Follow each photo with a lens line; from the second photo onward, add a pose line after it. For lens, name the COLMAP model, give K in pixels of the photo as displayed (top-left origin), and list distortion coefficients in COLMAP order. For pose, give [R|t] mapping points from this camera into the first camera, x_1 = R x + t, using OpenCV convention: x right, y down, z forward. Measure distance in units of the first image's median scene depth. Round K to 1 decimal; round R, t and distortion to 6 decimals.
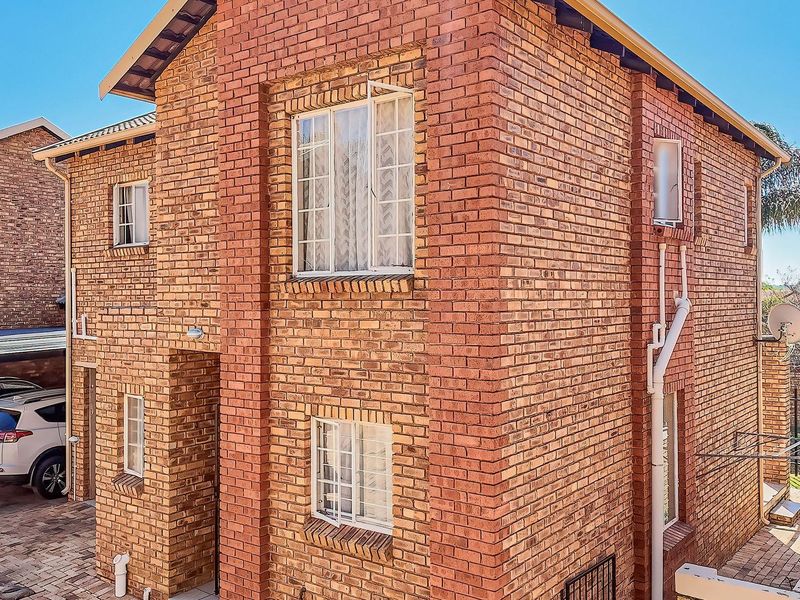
lens RADIAL K [[735.9, 0, 395.5], [0, 735.9, 300.8], [0, 0, 1]] dist [0.046931, 0.000000]
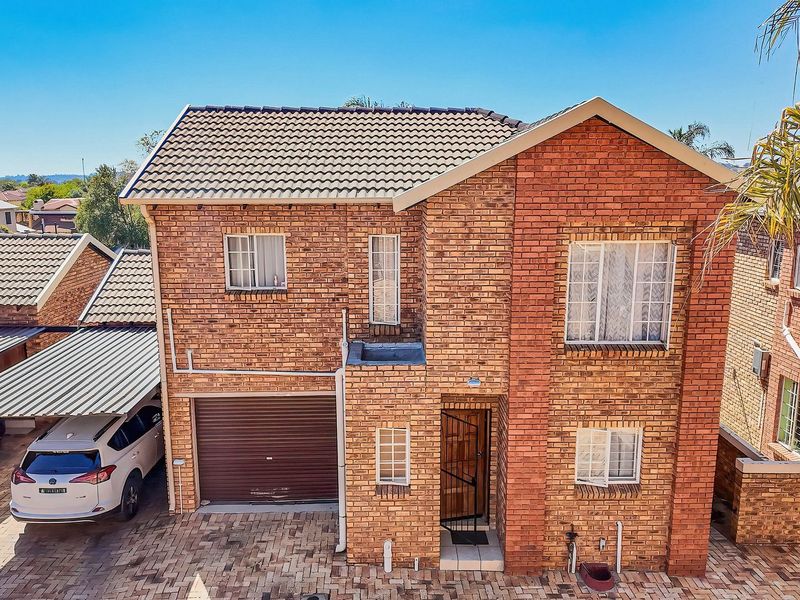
lens RADIAL K [[630.3, 0, 395.5], [0, 630.3, 302.8], [0, 0, 1]] dist [0.085351, -0.043178]
pose [[0.785084, -0.114220, 0.608767, -1.110161], [0.000056, 0.982863, 0.184337, -0.331335], [-0.619390, -0.144686, 0.771636, 0.173511]]
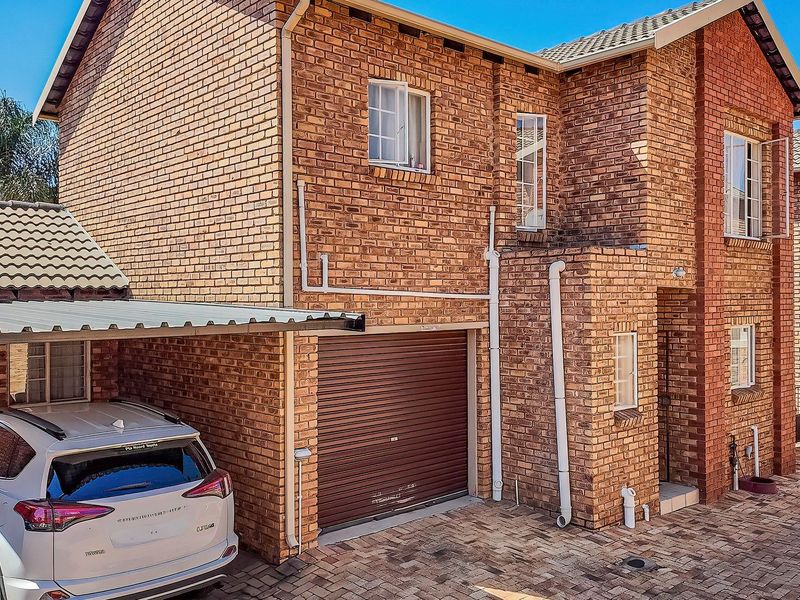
lens RADIAL K [[735.9, 0, 397.1], [0, 735.9, 301.3], [0, 0, 1]] dist [0.046931, 0.000000]
pose [[0.175353, 0.000909, 0.984505, -1.570033], [0.008089, 0.999964, -0.002364, 0.090706], [-0.984472, 0.008378, 0.175340, 1.240538]]
